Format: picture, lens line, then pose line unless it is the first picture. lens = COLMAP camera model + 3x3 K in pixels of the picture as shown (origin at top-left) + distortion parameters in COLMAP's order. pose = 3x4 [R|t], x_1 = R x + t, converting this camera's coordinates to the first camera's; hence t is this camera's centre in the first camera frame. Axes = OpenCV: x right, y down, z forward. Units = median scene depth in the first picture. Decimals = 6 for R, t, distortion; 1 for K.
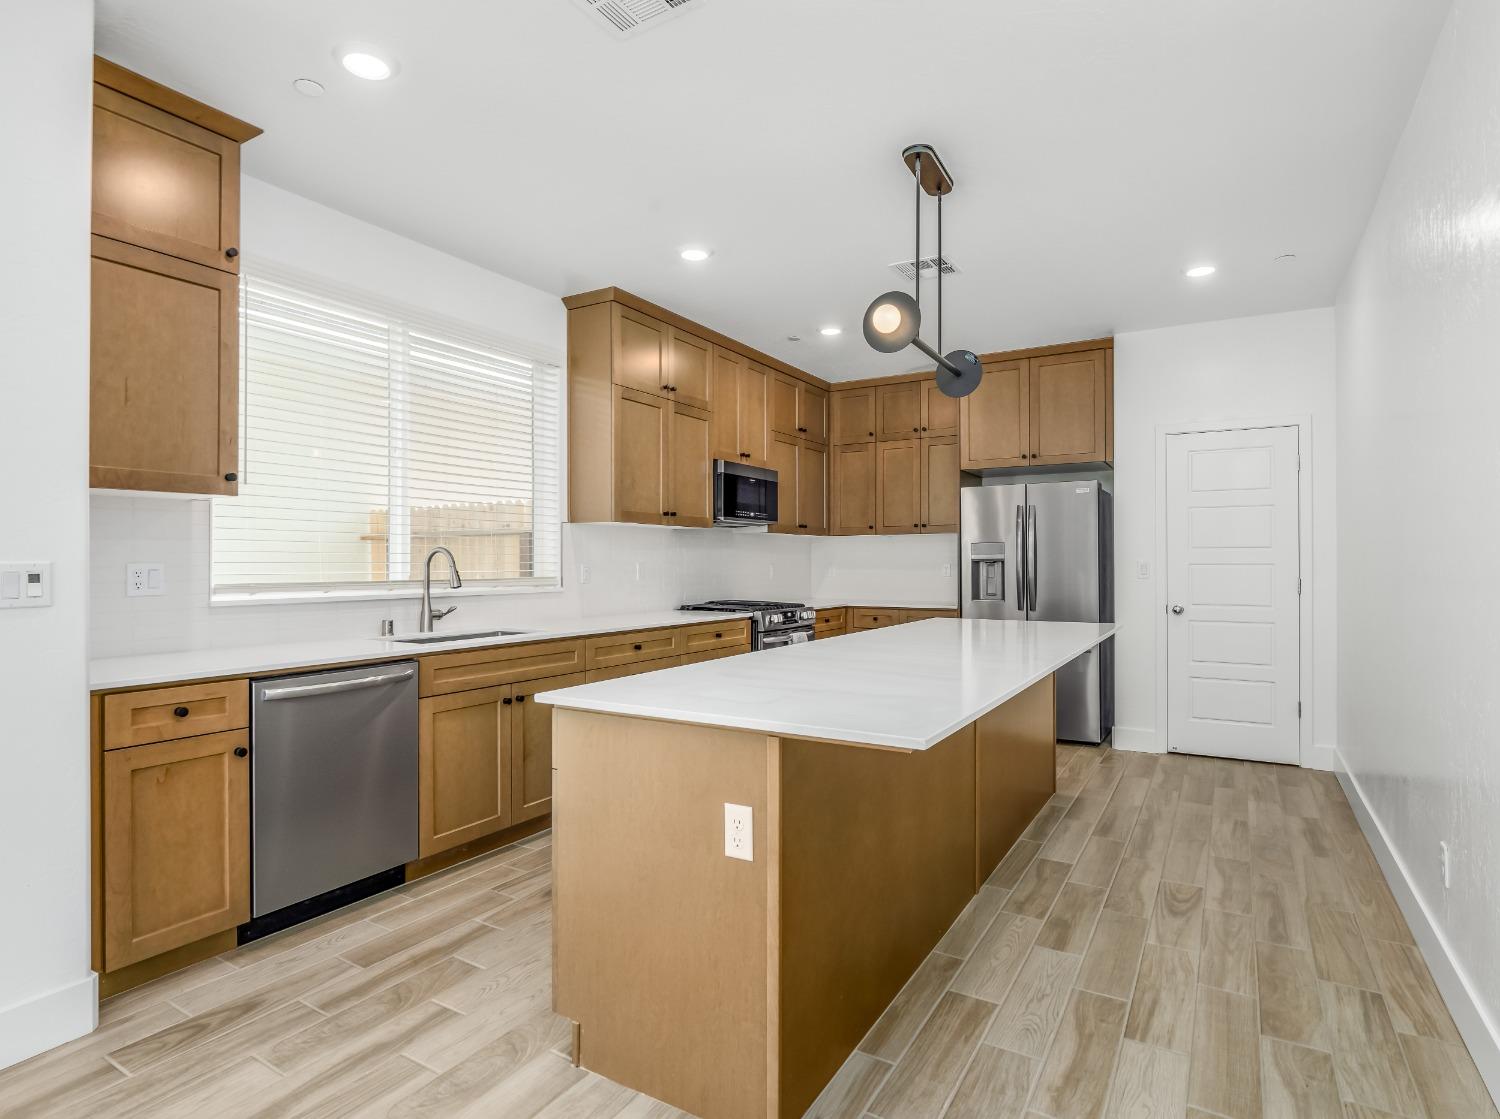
lens RADIAL K [[761.5, 0, 783.8], [0, 761.5, 558.4], [0, 0, 1]] dist [0.001991, 0.000386]
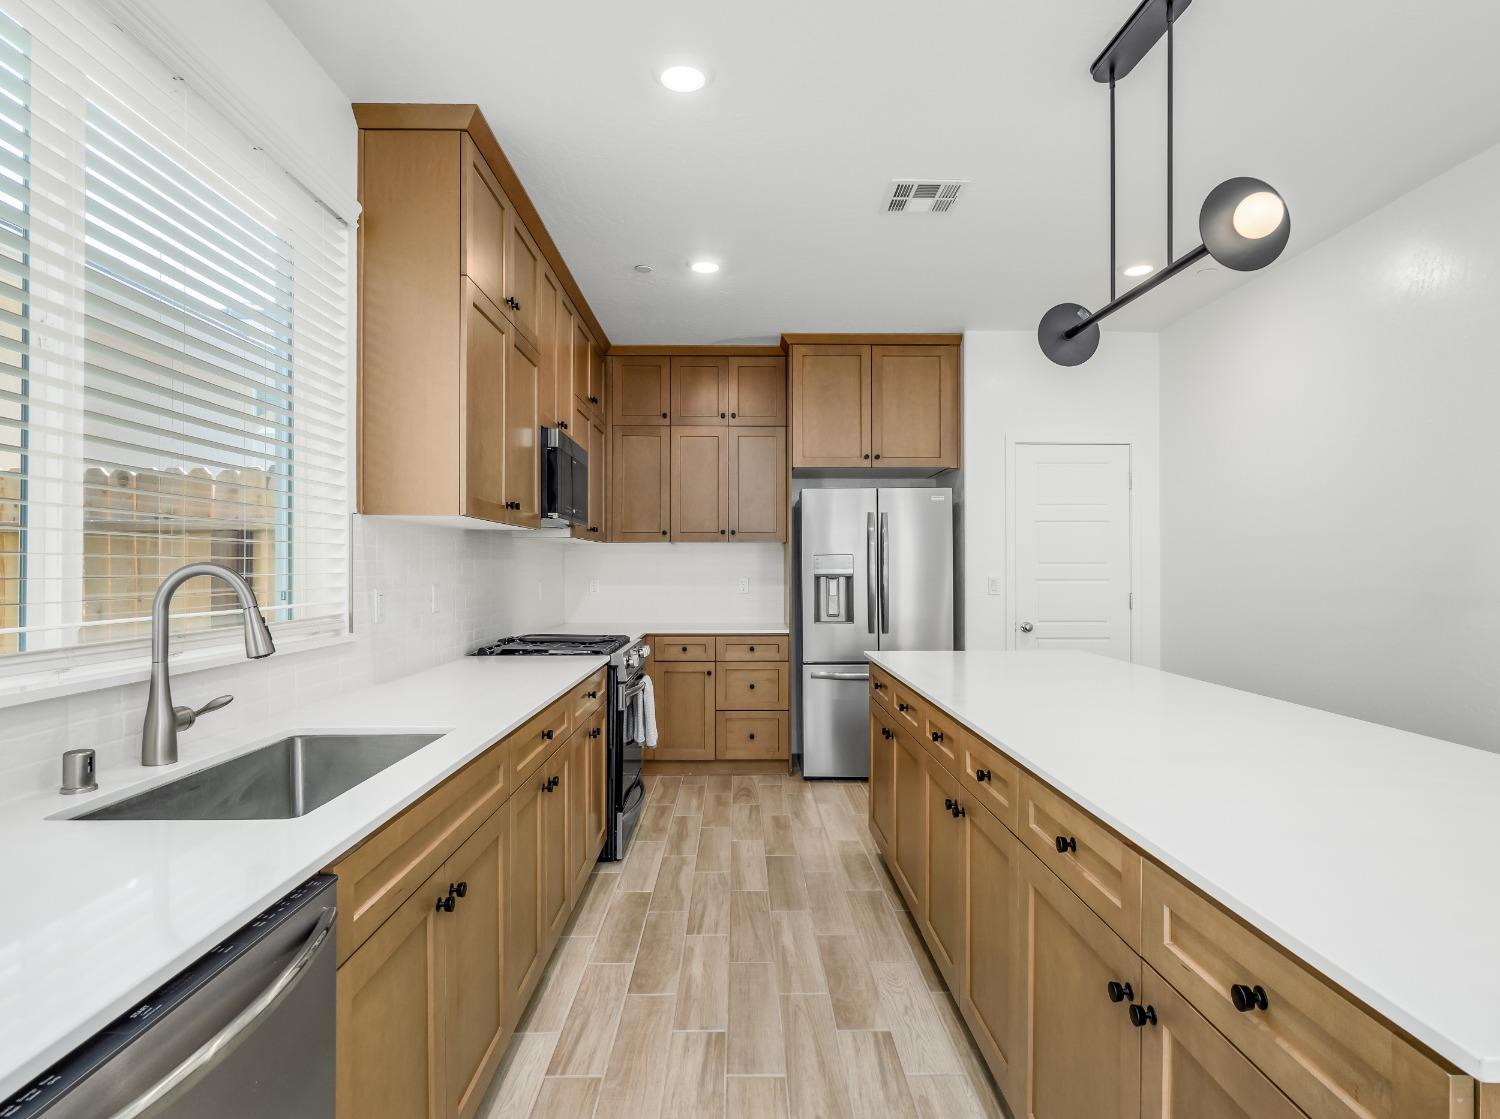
lens RADIAL K [[787.5, 0, 726.0], [0, 787.5, 546.1], [0, 0, 1]] dist [0.037138, 0.000320]
pose [[0.866845, 0.015139, 0.498347, -0.298161], [-0.003357, 0.999693, -0.024529, -0.008872], [-0.498566, 0.019590, 0.866630, 0.323820]]
